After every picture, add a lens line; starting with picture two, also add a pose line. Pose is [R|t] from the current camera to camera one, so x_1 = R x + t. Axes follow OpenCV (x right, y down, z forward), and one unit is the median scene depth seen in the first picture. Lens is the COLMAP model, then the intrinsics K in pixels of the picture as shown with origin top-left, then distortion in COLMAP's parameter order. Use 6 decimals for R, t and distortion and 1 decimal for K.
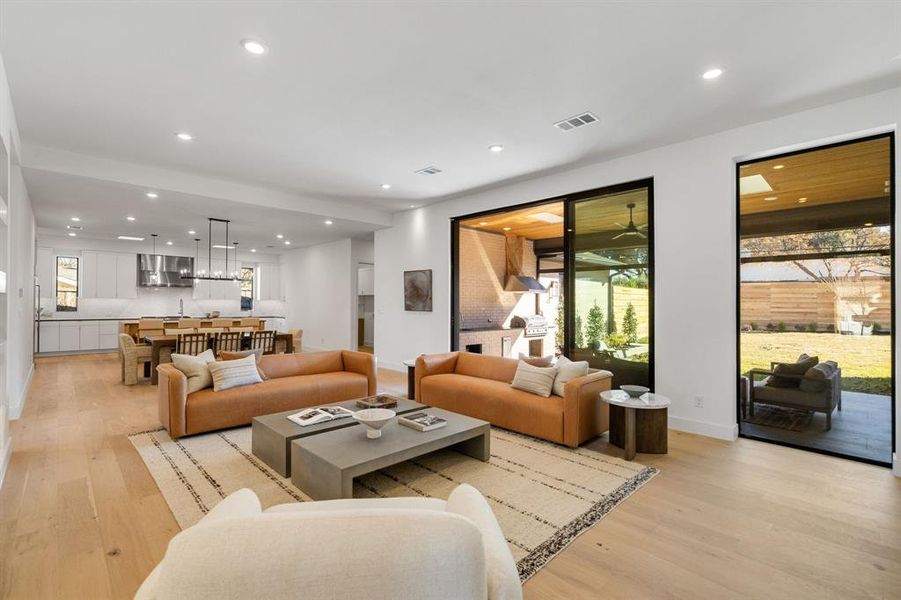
lens RADIAL K [[406.8, 0, 439.2], [0, 406.8, 299.6], [0, 0, 1]] dist [-0.003349, 0.000292]
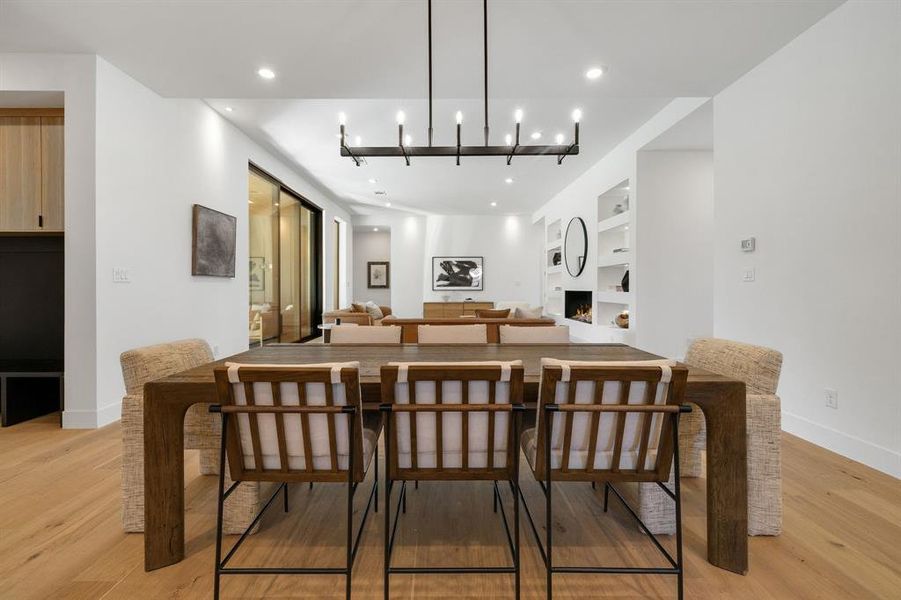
lens RADIAL K [[382.4, 0, 452.0], [0, 382.4, 284.9], [0, 0, 1]] dist [-0.003165, 0.001562]
pose [[-0.742243, -0.003905, 0.670120, -0.539374], [-0.011197, 0.999916, -0.006576, 0.029893], [-0.670038, -0.012384, -0.742224, 0.899296]]
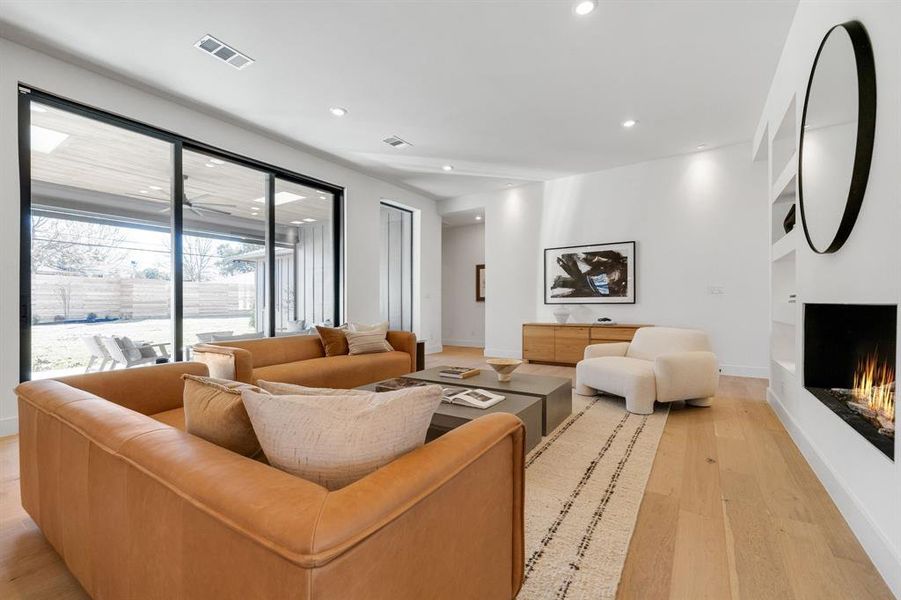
lens RADIAL K [[382.4, 0, 458.4], [0, 382.4, 302.4], [0, 0, 1]] dist [-0.003165, 0.001562]
pose [[-0.247615, -0.006926, 0.968834, -0.372572], [-0.003229, 0.999975, 0.006323, 0.032680], [-0.968853, -0.001563, -0.247631, 0.437240]]
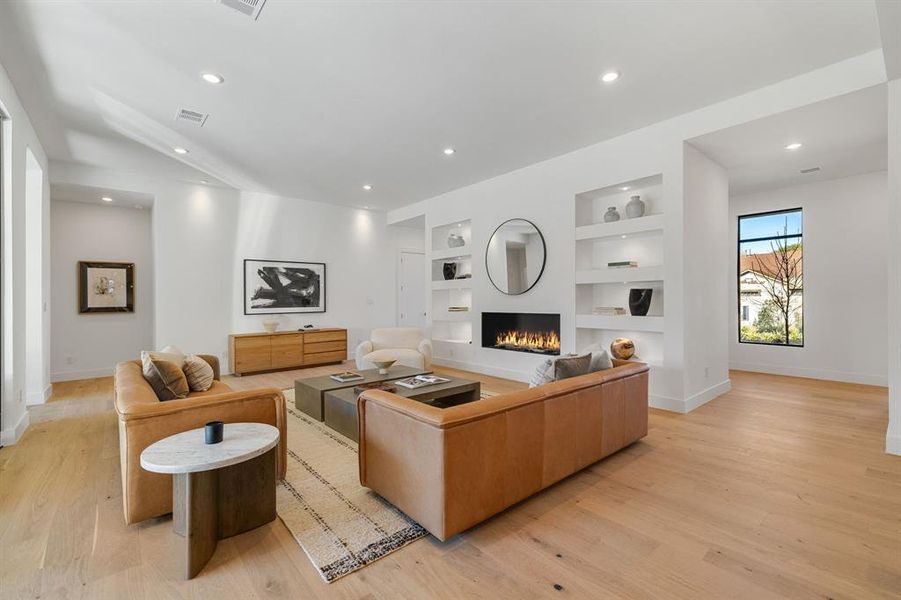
lens RADIAL K [[382.4, 0, 455.9], [0, 382.4, 298.9], [0, 0, 1]] dist [-0.003165, 0.001562]
pose [[-0.999589, 0.000223, 0.028677, -0.150530], [-0.000071, 0.999947, -0.010262, 0.018626], [-0.028678, -0.010260, -0.999536, 0.773941]]
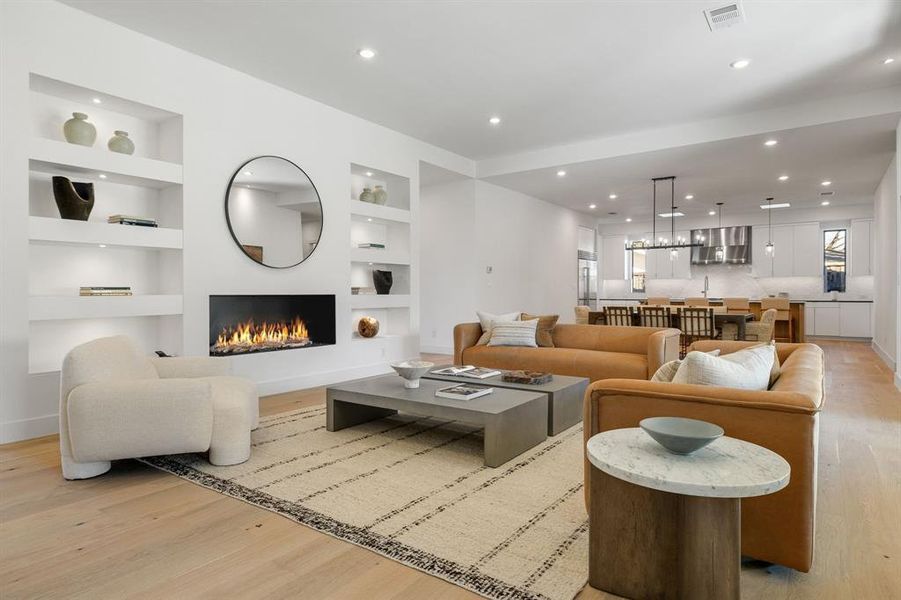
lens RADIAL K [[513.1, 0, 458.0], [0, 513.1, 297.5], [0, 0, 1]] dist [0.003625, -0.000817]
pose [[0.198615, -0.002577, -0.980074, 0.331532], [0.011108, 0.999938, -0.000379, 0.039478], [0.980015, -0.010811, 0.198631, 0.273078]]
